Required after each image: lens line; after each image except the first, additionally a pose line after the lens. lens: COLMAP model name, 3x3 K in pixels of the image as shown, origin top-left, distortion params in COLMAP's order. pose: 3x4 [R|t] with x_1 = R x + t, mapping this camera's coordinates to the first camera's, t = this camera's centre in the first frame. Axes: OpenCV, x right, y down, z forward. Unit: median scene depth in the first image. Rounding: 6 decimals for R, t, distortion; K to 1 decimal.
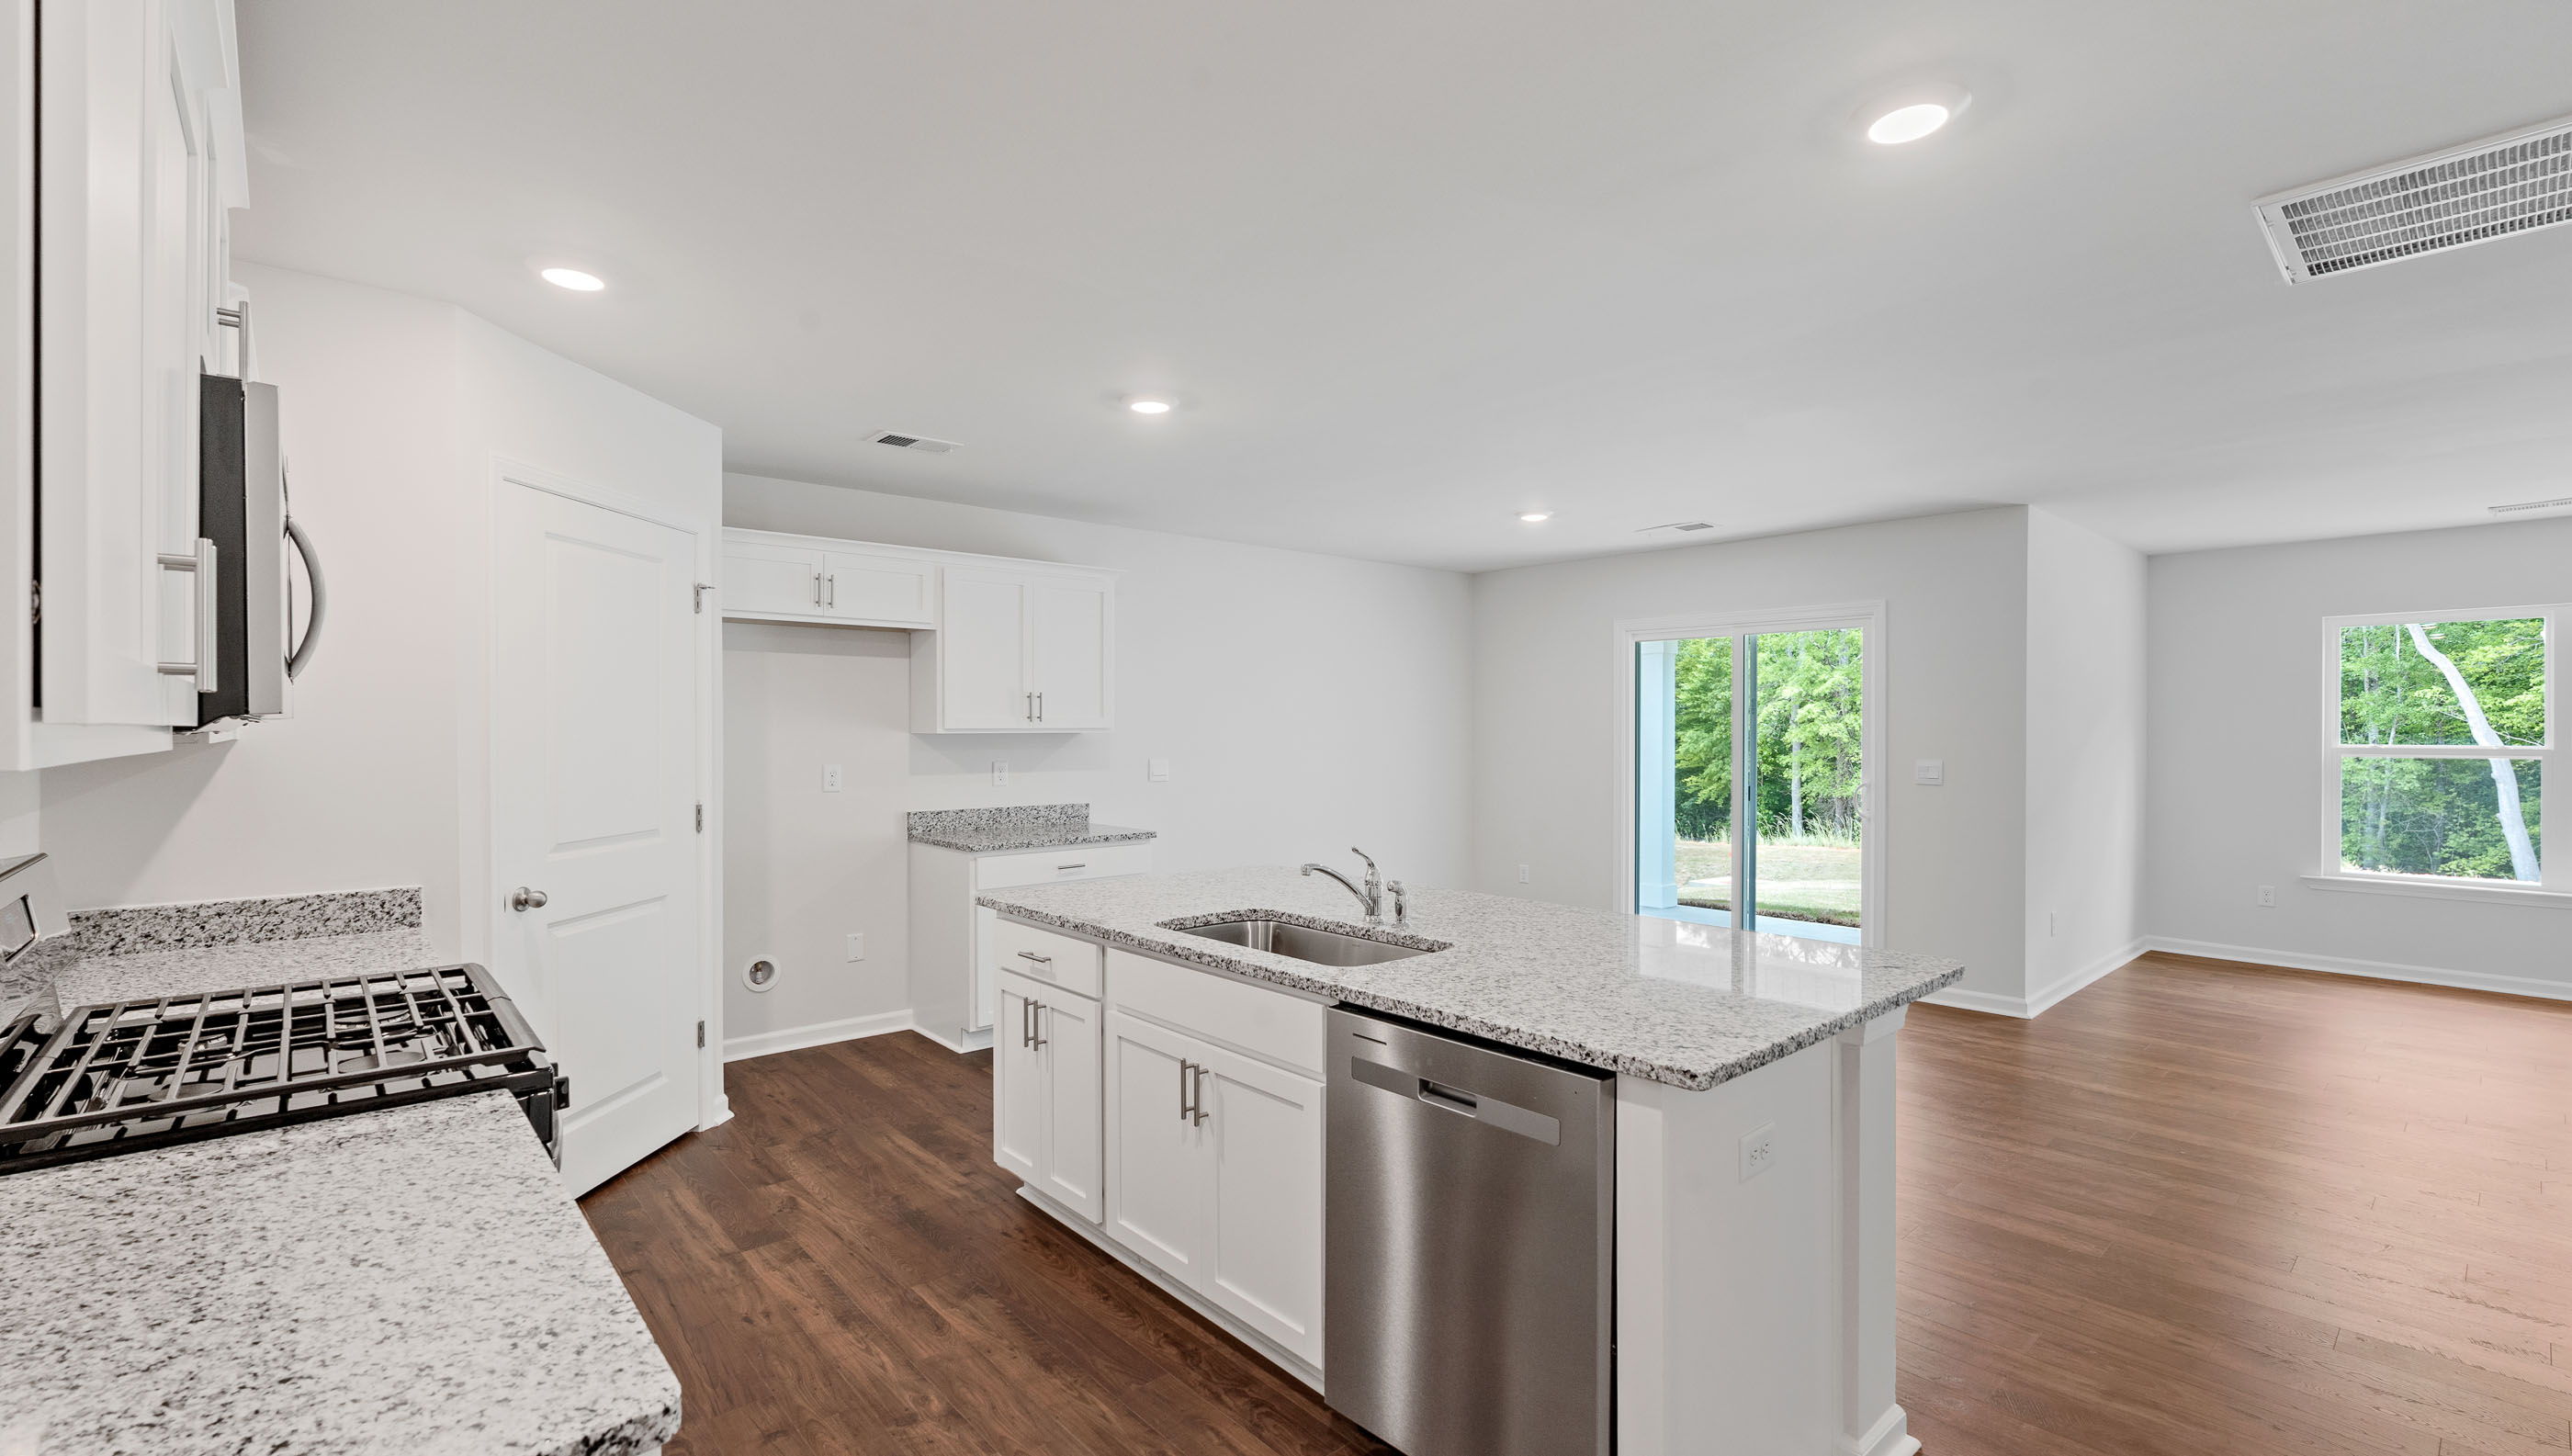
lens RADIAL K [[1117.4, 0, 1283.7], [0, 1117.4, 722.4], [0, 0, 1]] dist [-0.002861, -0.000083]
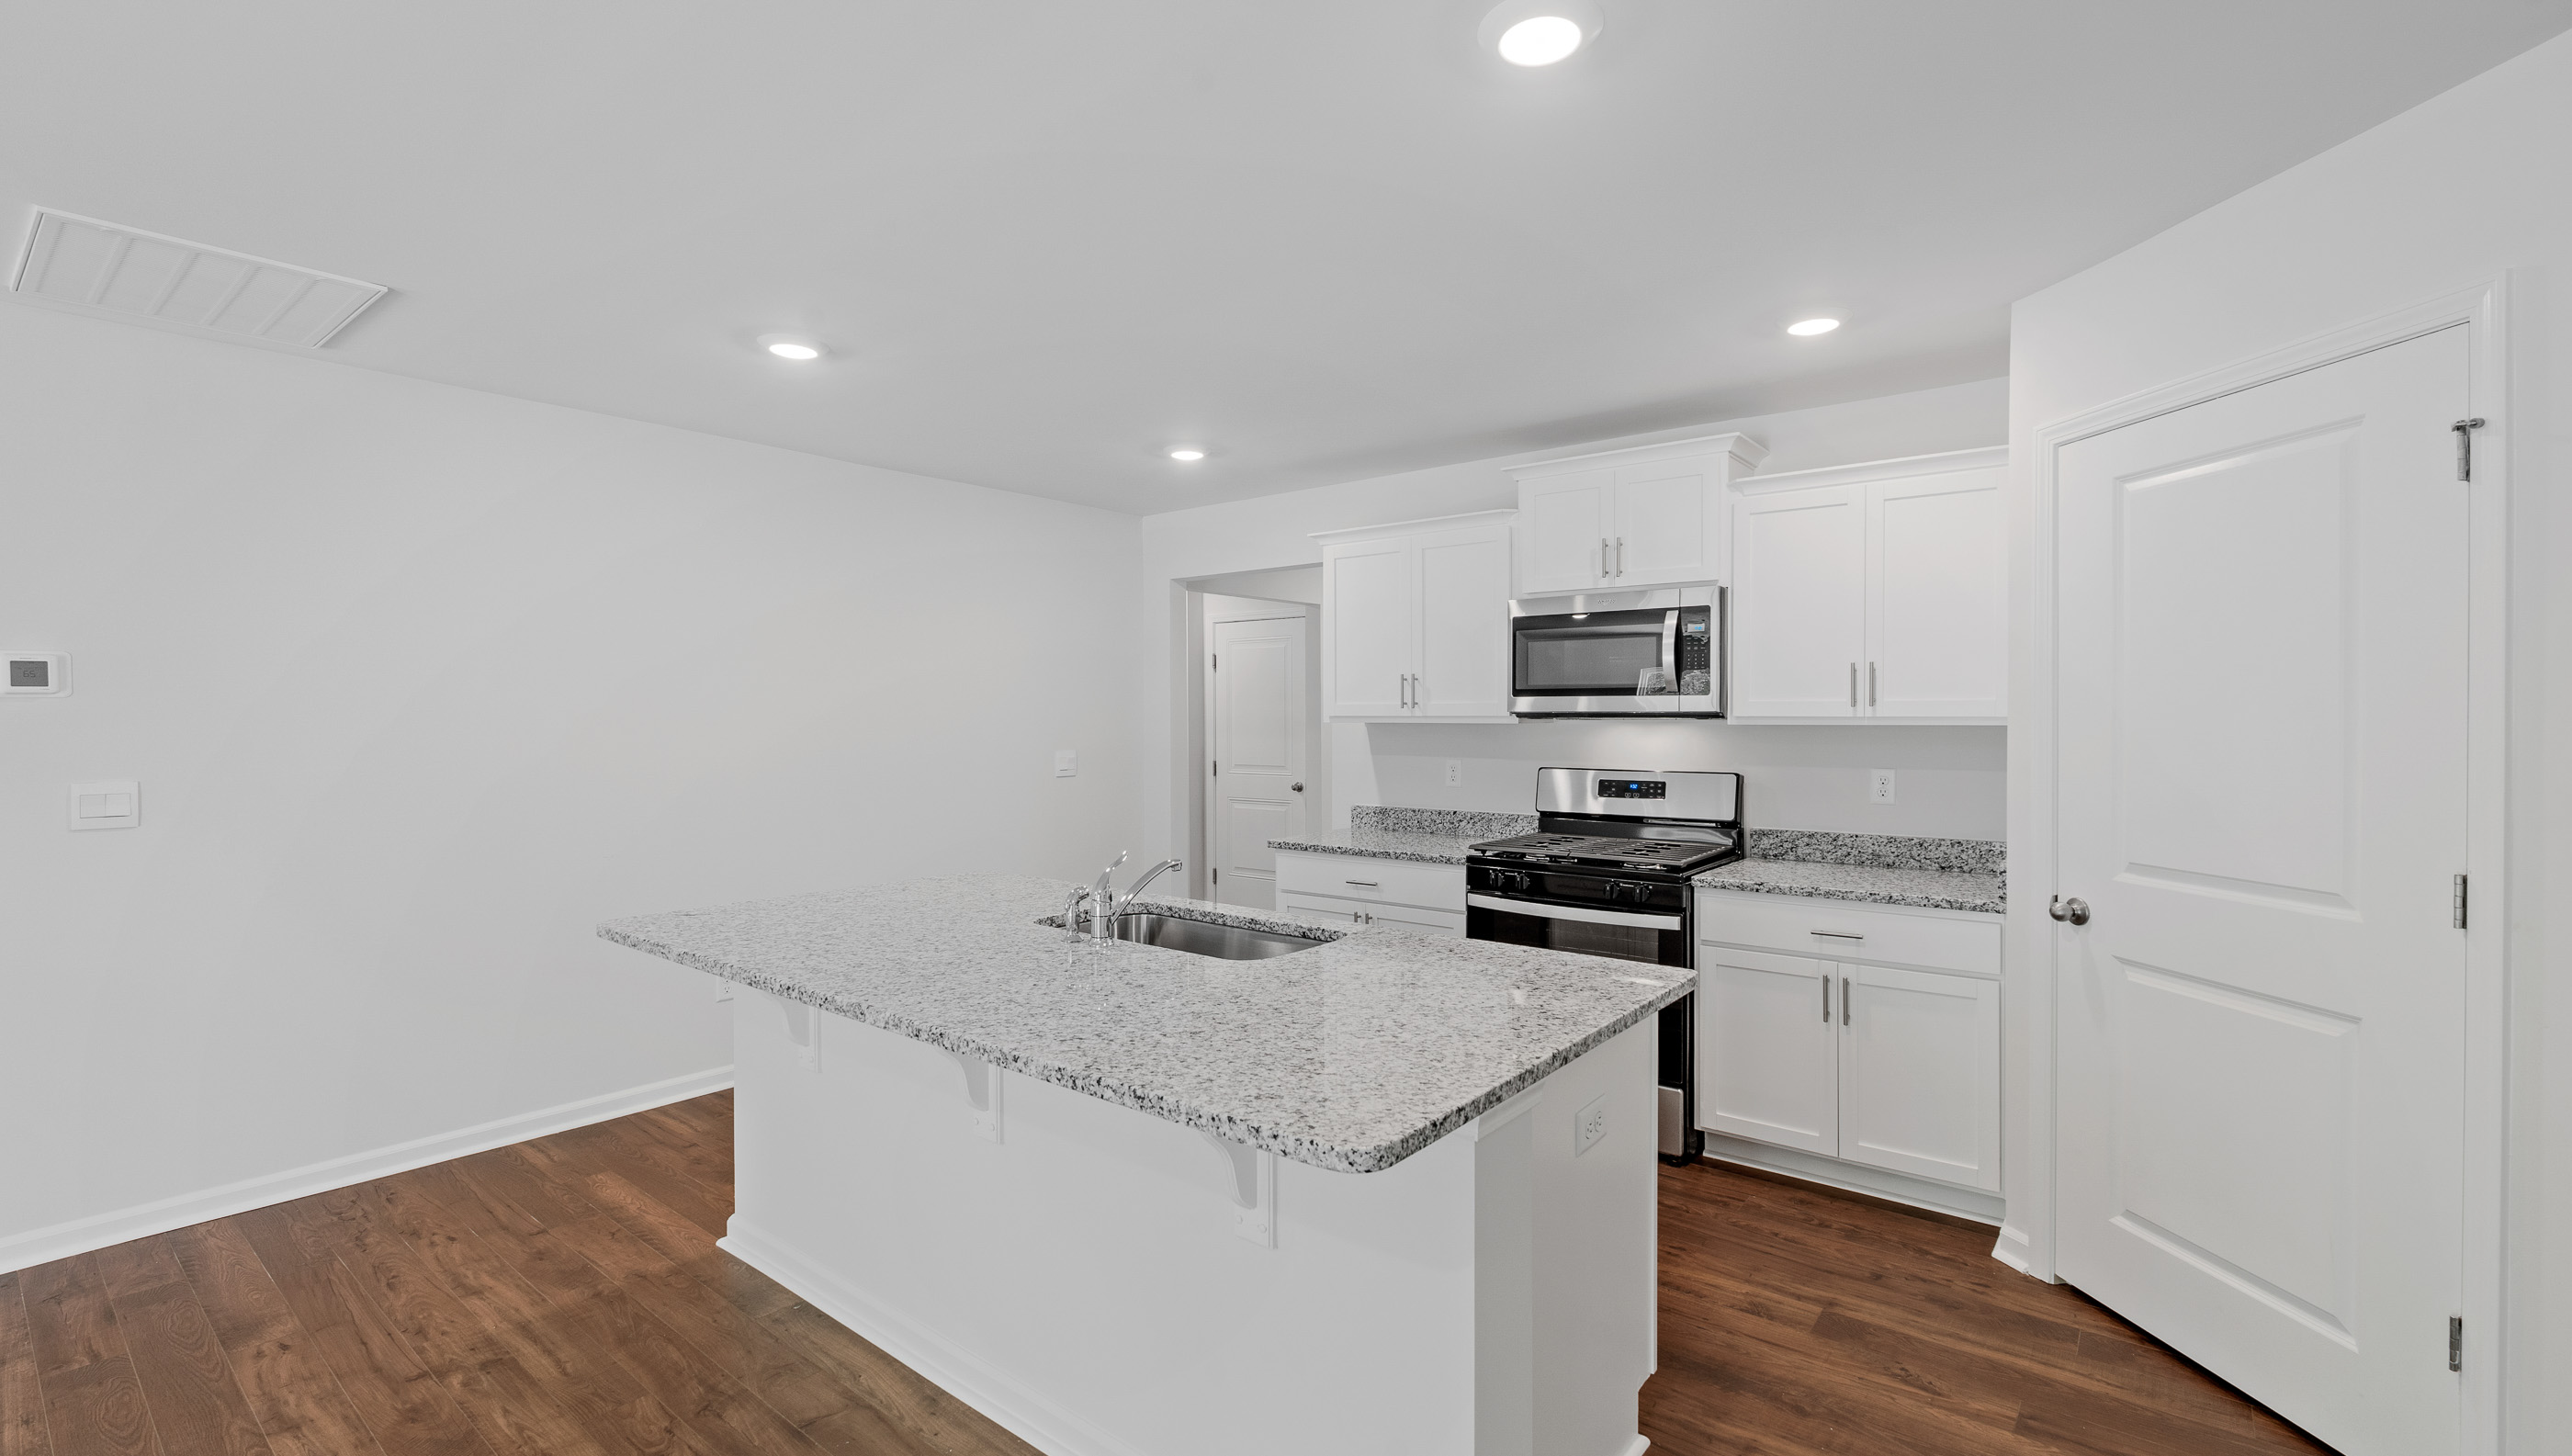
lens RADIAL K [[1117.4, 0, 1283.7], [0, 1117.4, 722.4], [0, 0, 1]] dist [-0.002861, -0.000083]
pose [[-0.984601, 0.000874, -0.174817, 0.079129], [-0.000655, 0.999962, 0.008689, 0.003338], [0.174818, 0.008670, -0.984563, 1.609825]]
